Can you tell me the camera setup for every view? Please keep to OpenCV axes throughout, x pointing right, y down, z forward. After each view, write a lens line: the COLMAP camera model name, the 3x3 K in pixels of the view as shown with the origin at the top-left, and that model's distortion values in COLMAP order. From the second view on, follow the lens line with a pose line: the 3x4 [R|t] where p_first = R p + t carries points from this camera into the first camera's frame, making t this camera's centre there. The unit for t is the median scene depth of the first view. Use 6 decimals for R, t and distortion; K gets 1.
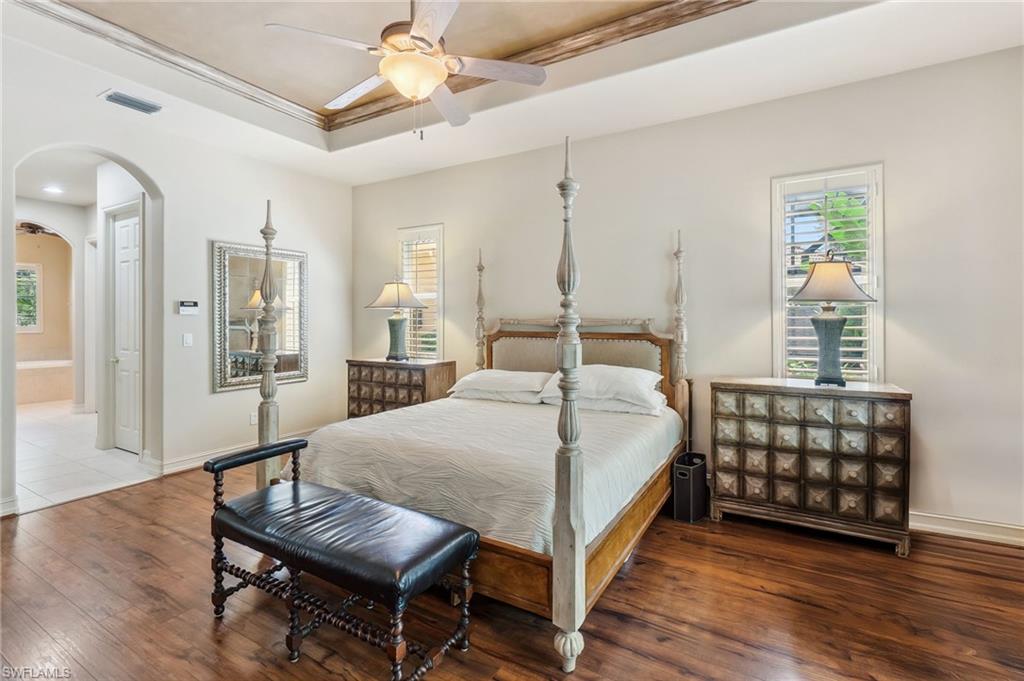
lens RADIAL K [[419.3, 0, 512.6], [0, 419.3, 345.2], [0, 0, 1]] dist [-0.001395, -0.000098]
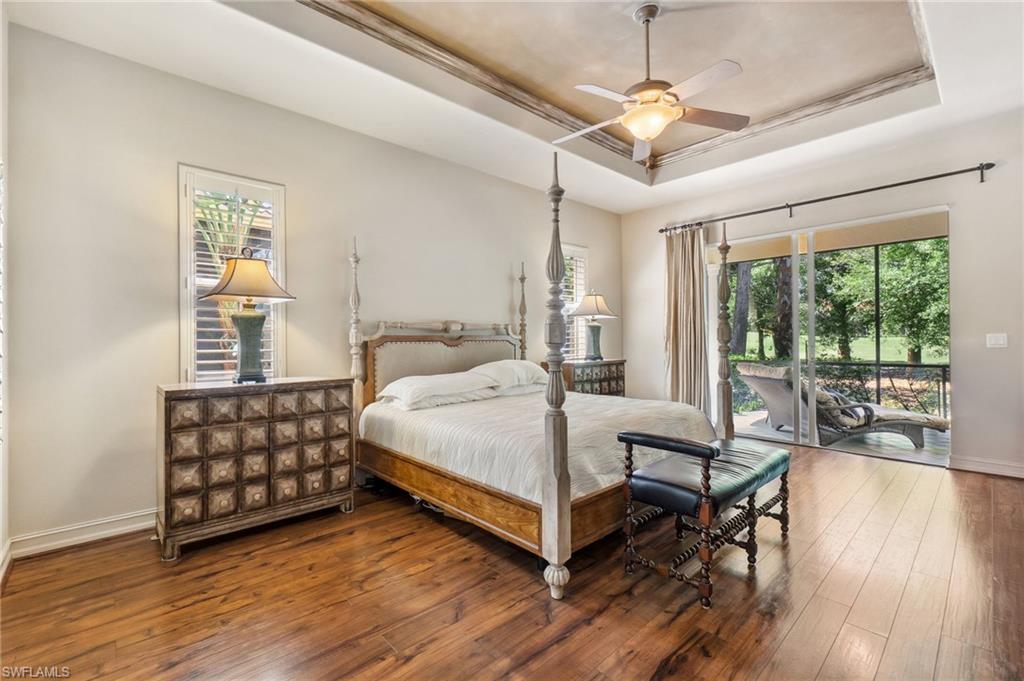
lens RADIAL K [[445.9, 0, 507.9], [0, 445.9, 333.6], [0, 0, 1]] dist [-0.000393, -0.000123]
pose [[0.306265, -0.005662, 0.951929, -0.256115], [0.033939, 0.999412, -0.004975, -0.006918], [-0.951341, 0.033831, 0.306277, 0.131919]]
